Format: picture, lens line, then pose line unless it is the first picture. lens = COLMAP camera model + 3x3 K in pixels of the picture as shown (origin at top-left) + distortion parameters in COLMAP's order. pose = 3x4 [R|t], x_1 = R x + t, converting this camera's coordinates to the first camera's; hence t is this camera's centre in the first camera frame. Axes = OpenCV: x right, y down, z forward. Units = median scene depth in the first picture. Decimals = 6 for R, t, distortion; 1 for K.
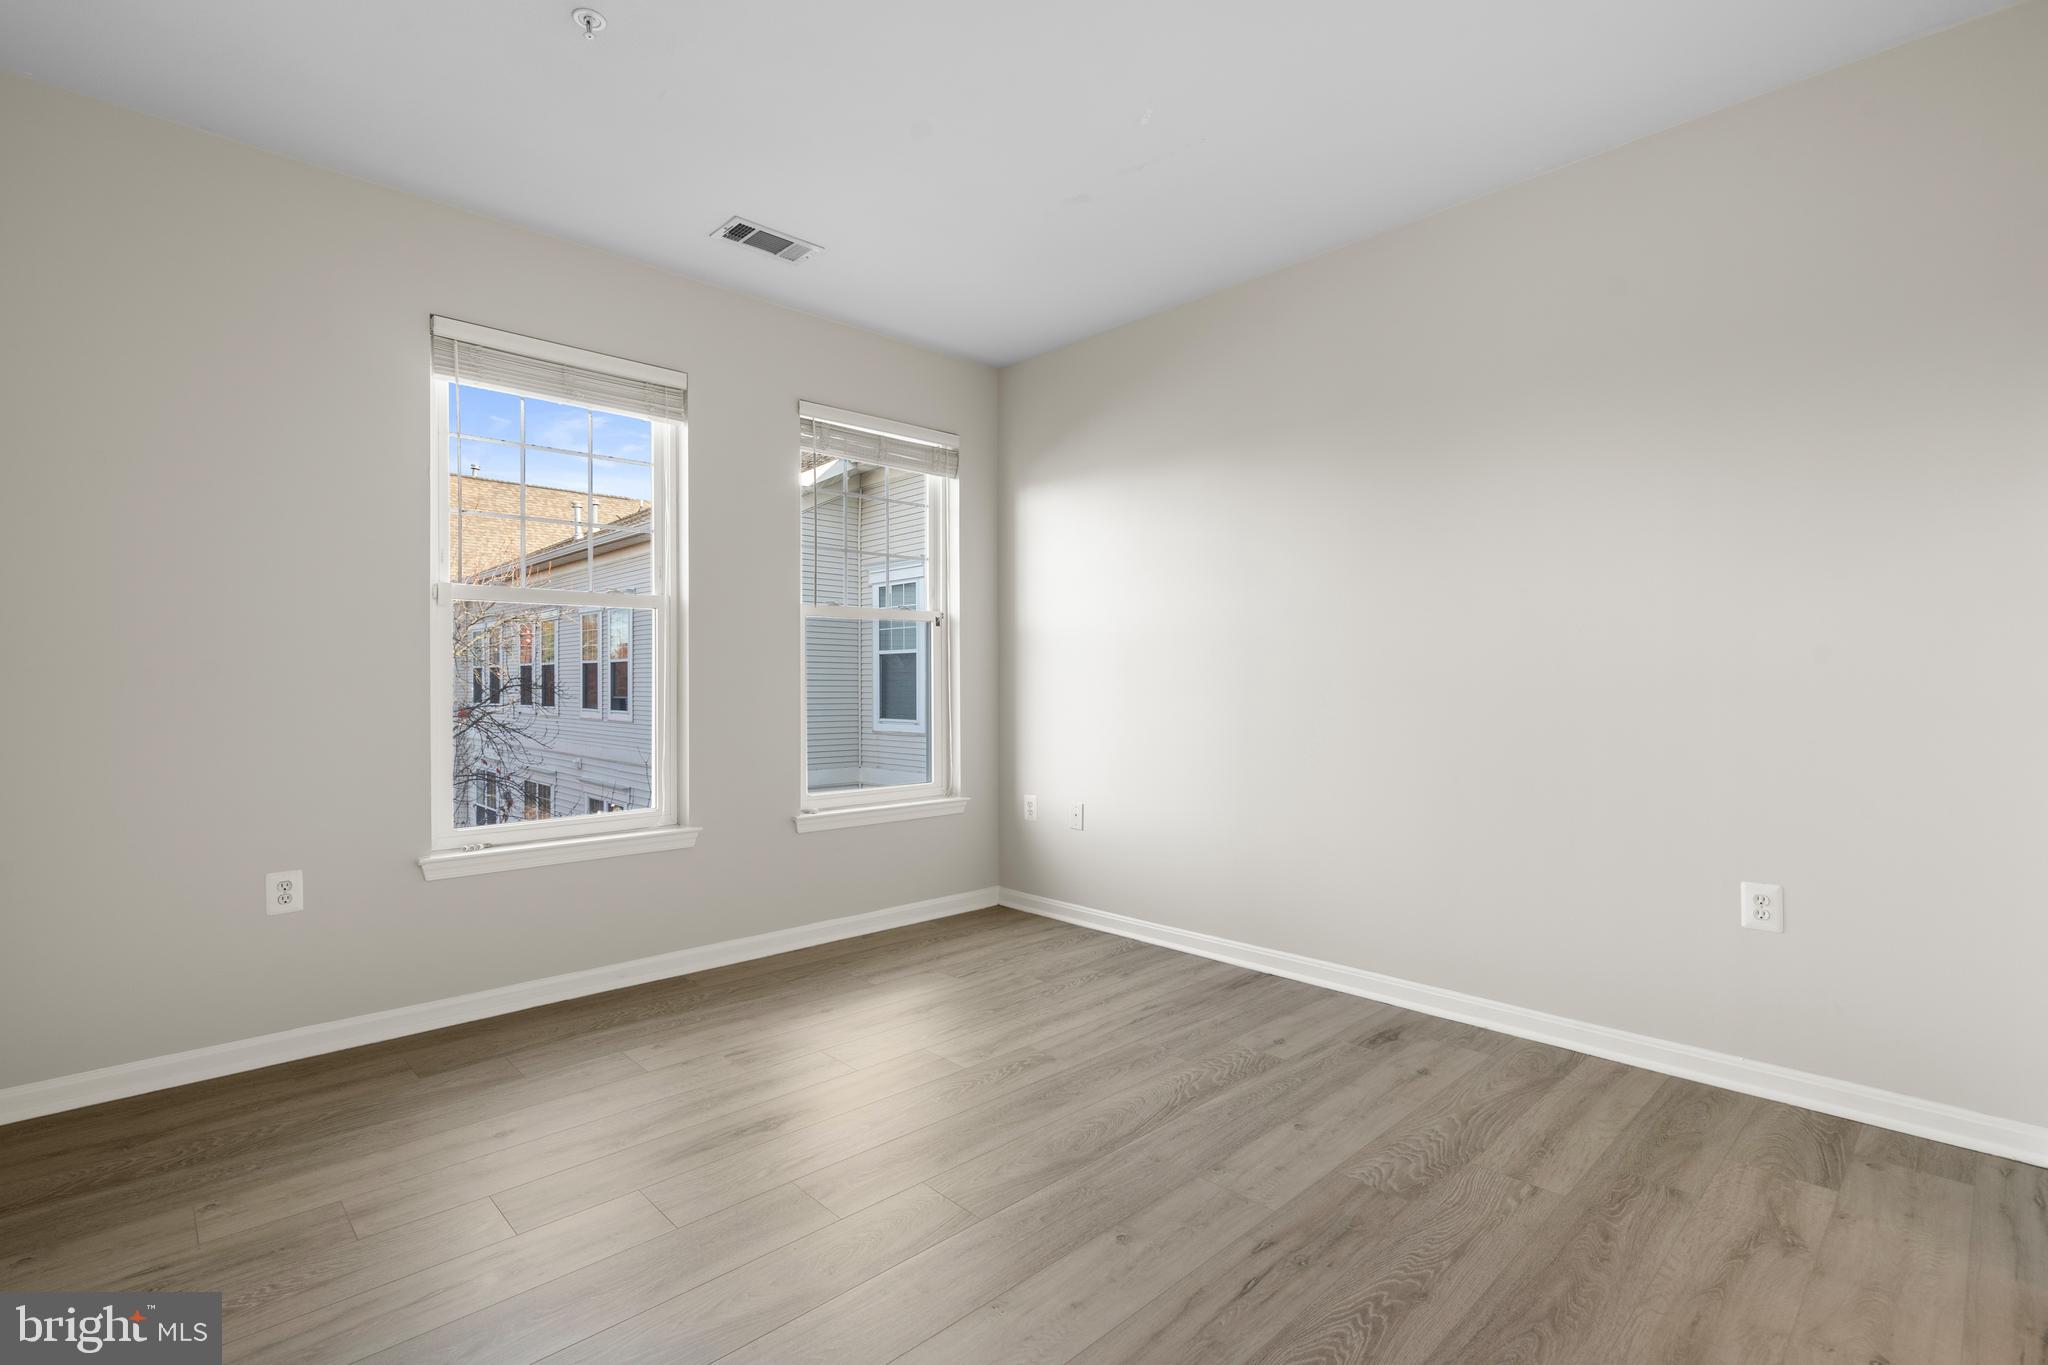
lens RADIAL K [[940.7, 0, 986.7], [0, 940.7, 675.8], [0, 0, 1]] dist [-0.005592, 0.002140]
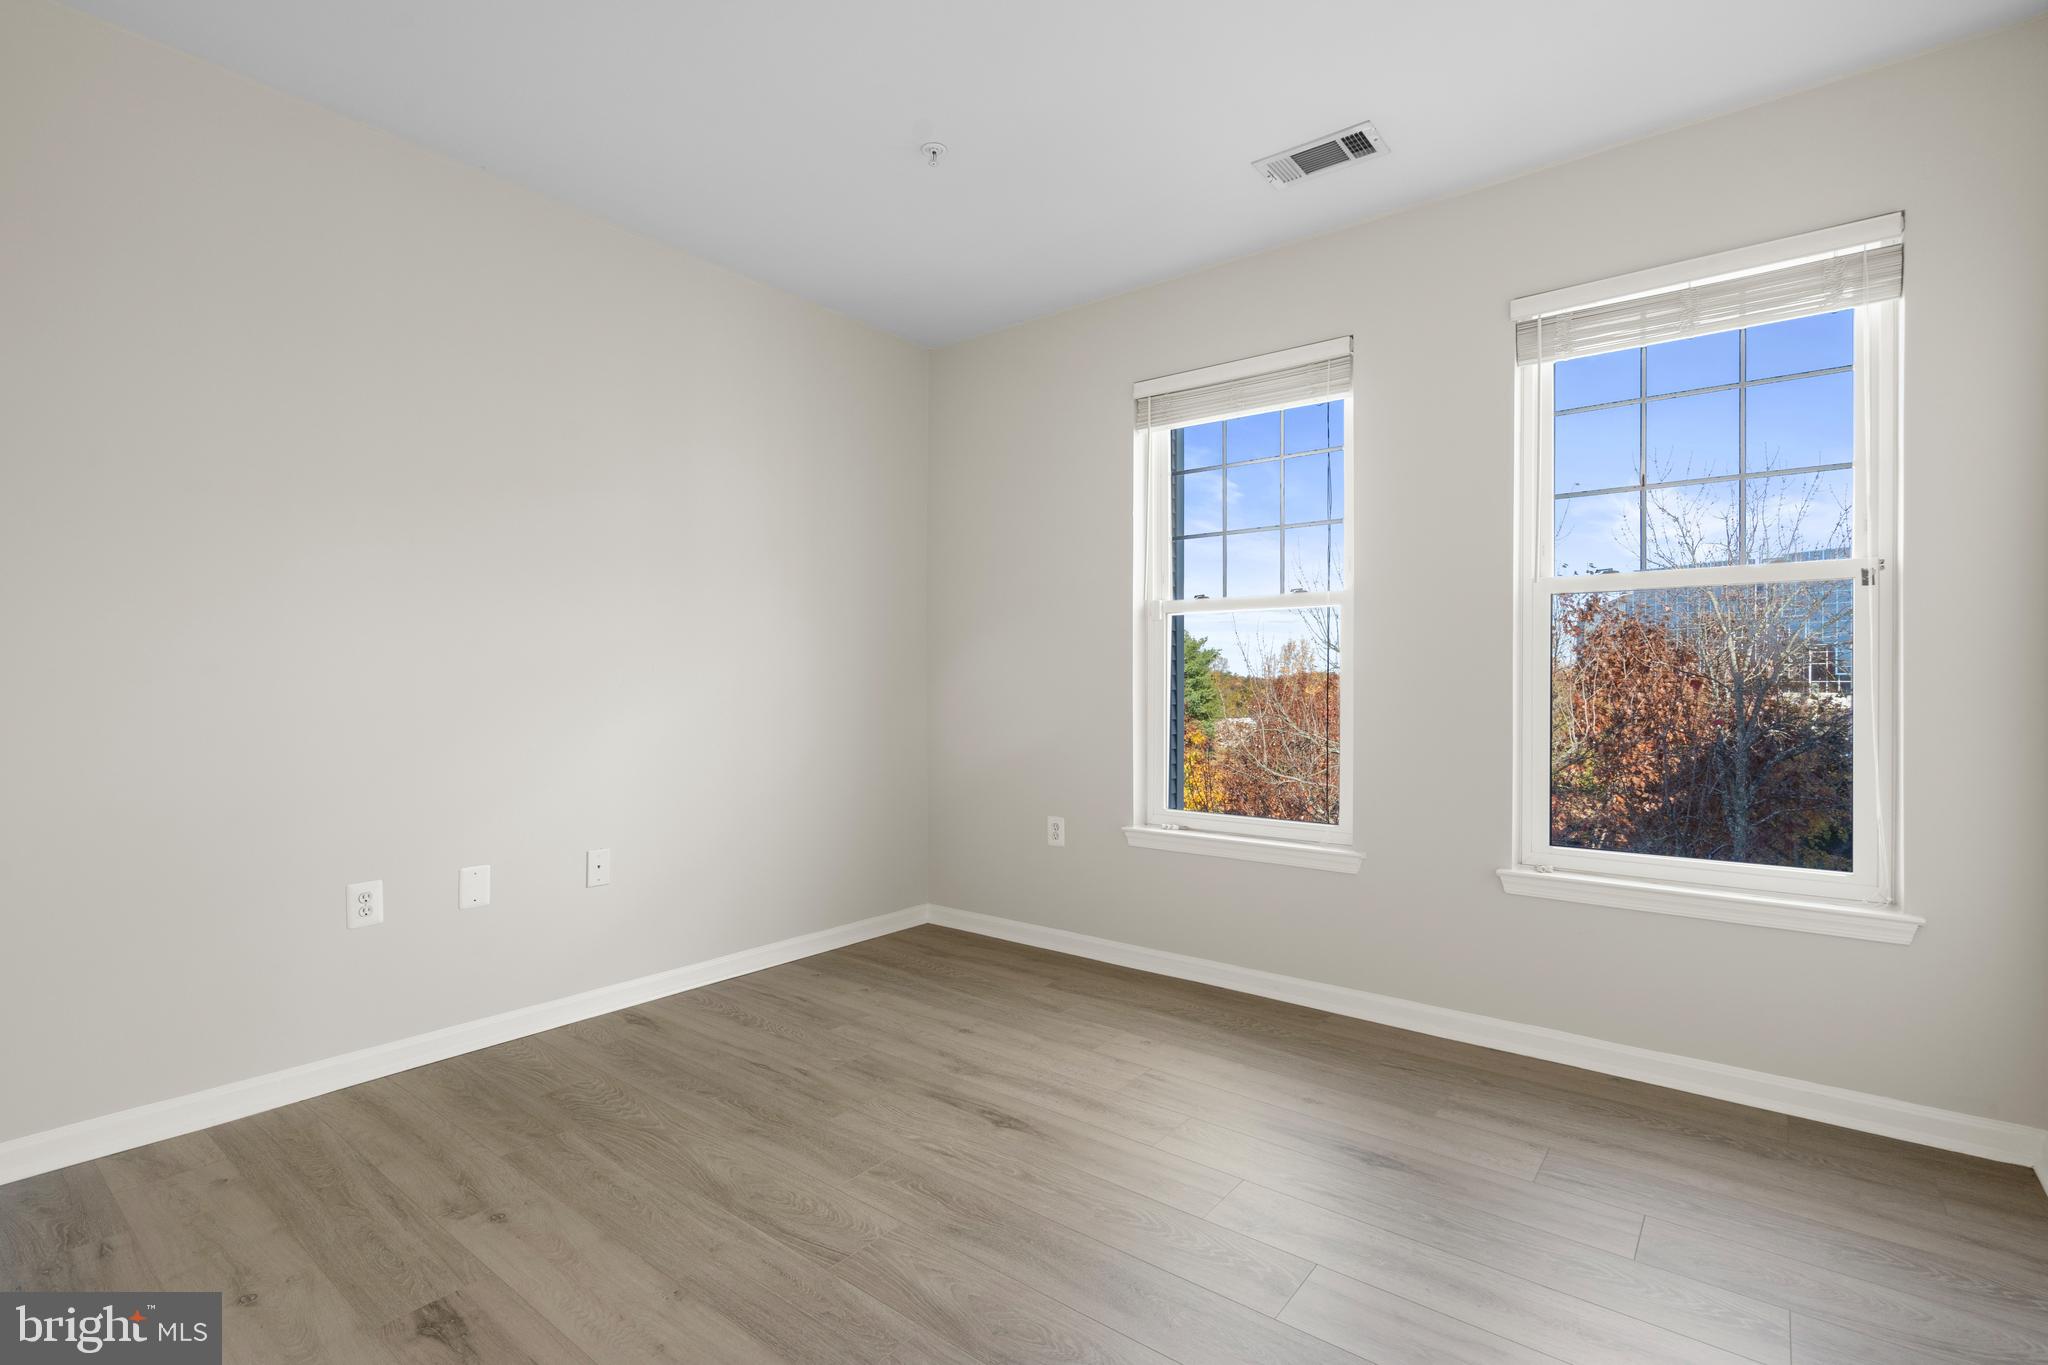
lens RADIAL K [[959.7, 0, 1023.3], [0, 959.7, 684.9], [0, 0, 1]] dist [0.021494, -0.001263]
pose [[0.165158, -0.000903, -0.986267, 0.641676], [-0.004142, 0.999990, -0.001609, 0.010910], [0.986258, 0.004351, 0.165153, 0.676511]]
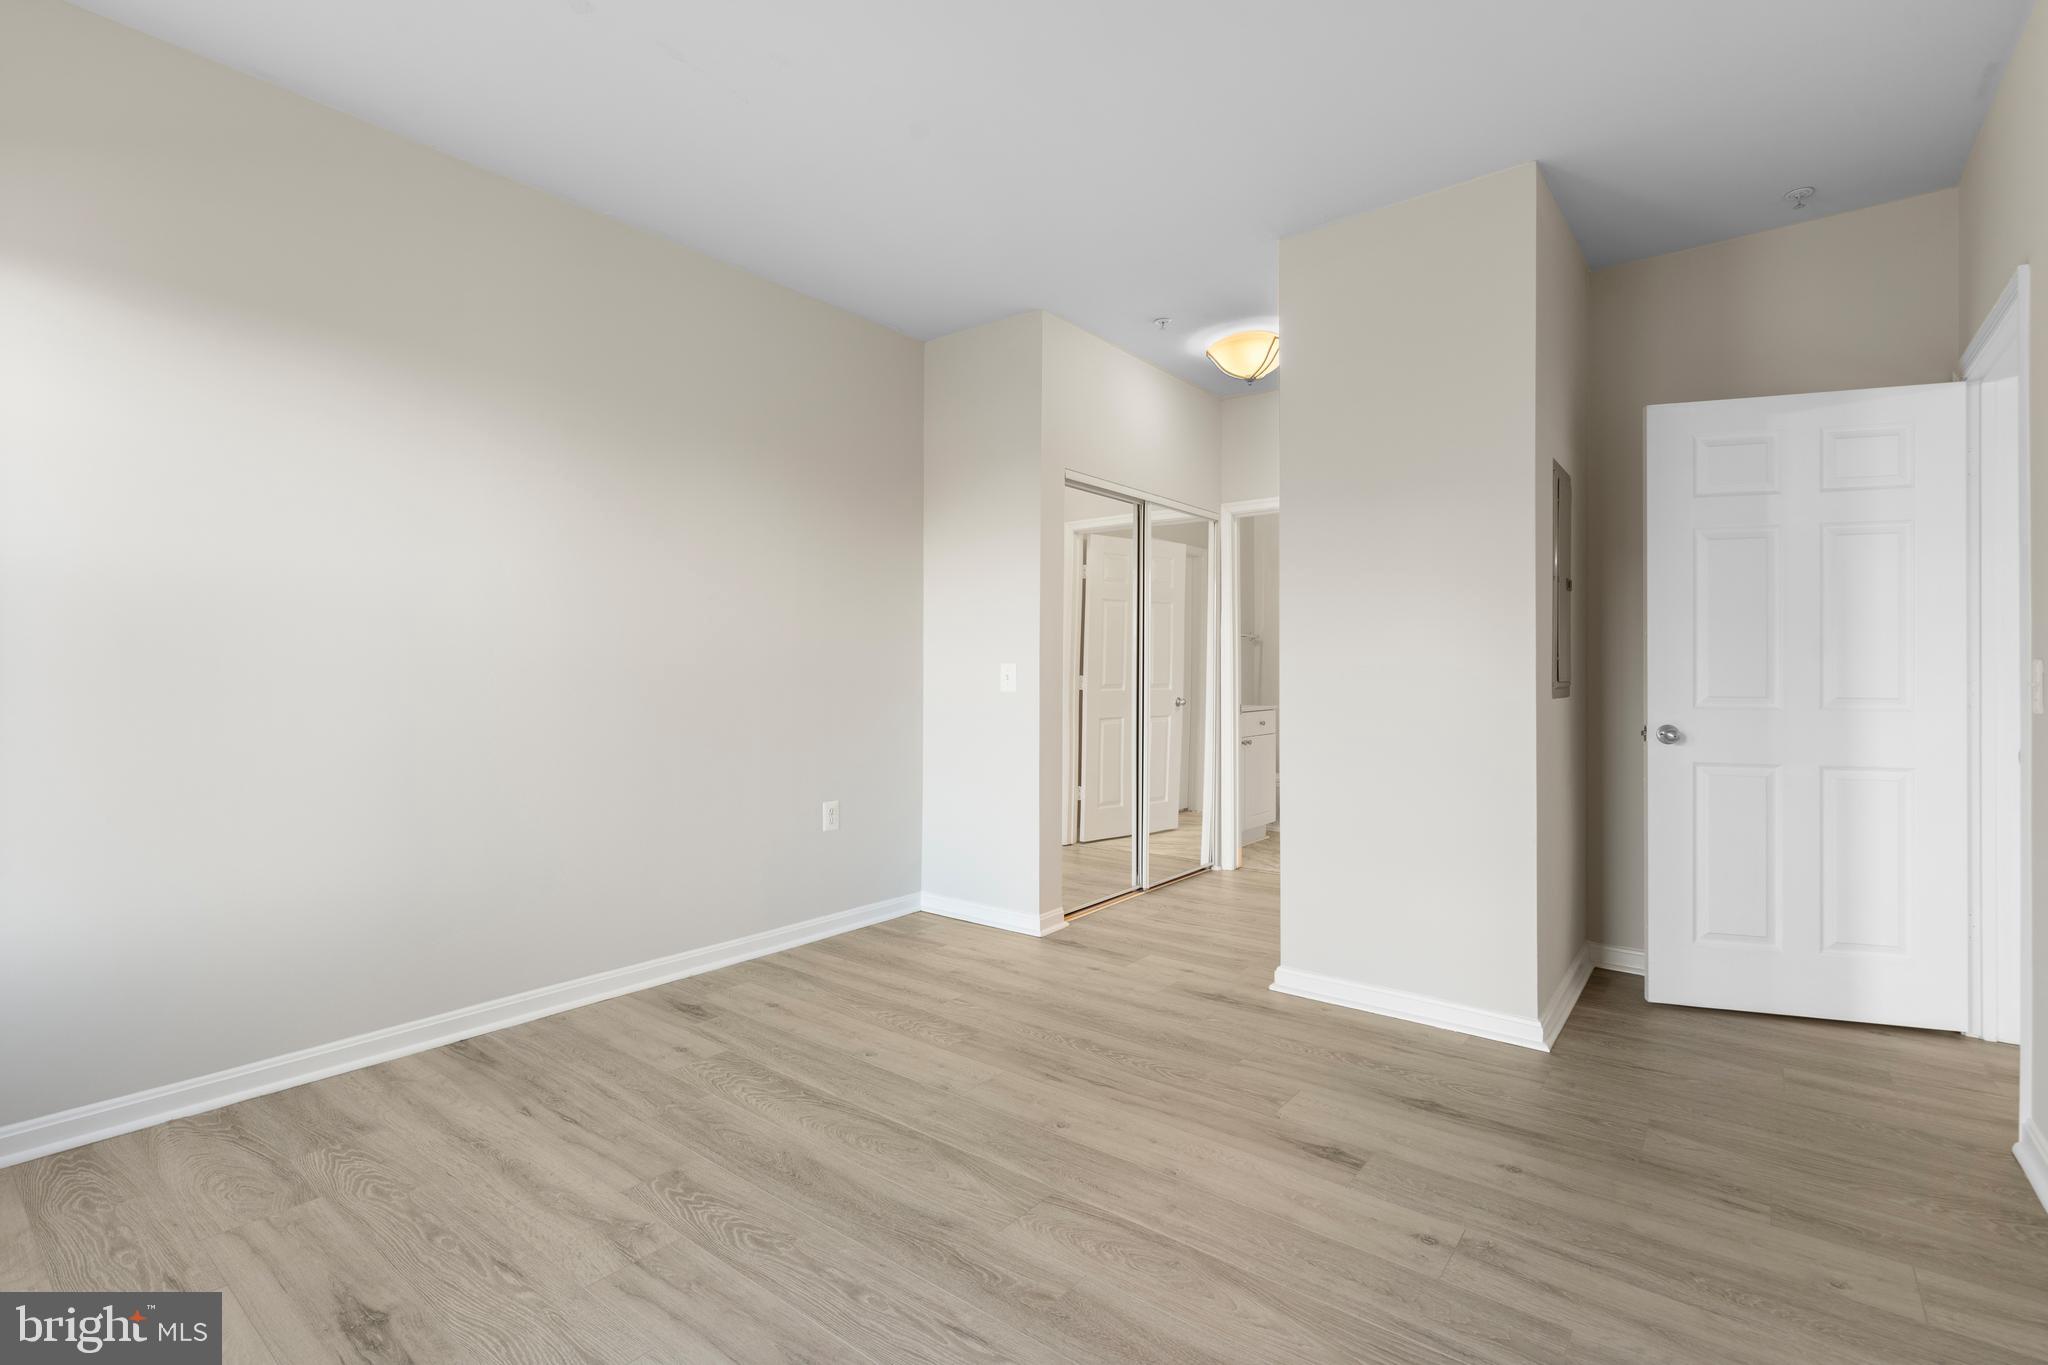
lens RADIAL K [[940.7, 0, 1016.7], [0, 940.7, 678.5], [0, 0, 1]] dist [-0.005592, 0.002140]
pose [[-0.160487, 0.001966, 0.987036, -0.663200], [-0.004195, 0.999988, -0.002674, 0.015247], [-0.987029, -0.004570, -0.160476, 0.797830]]
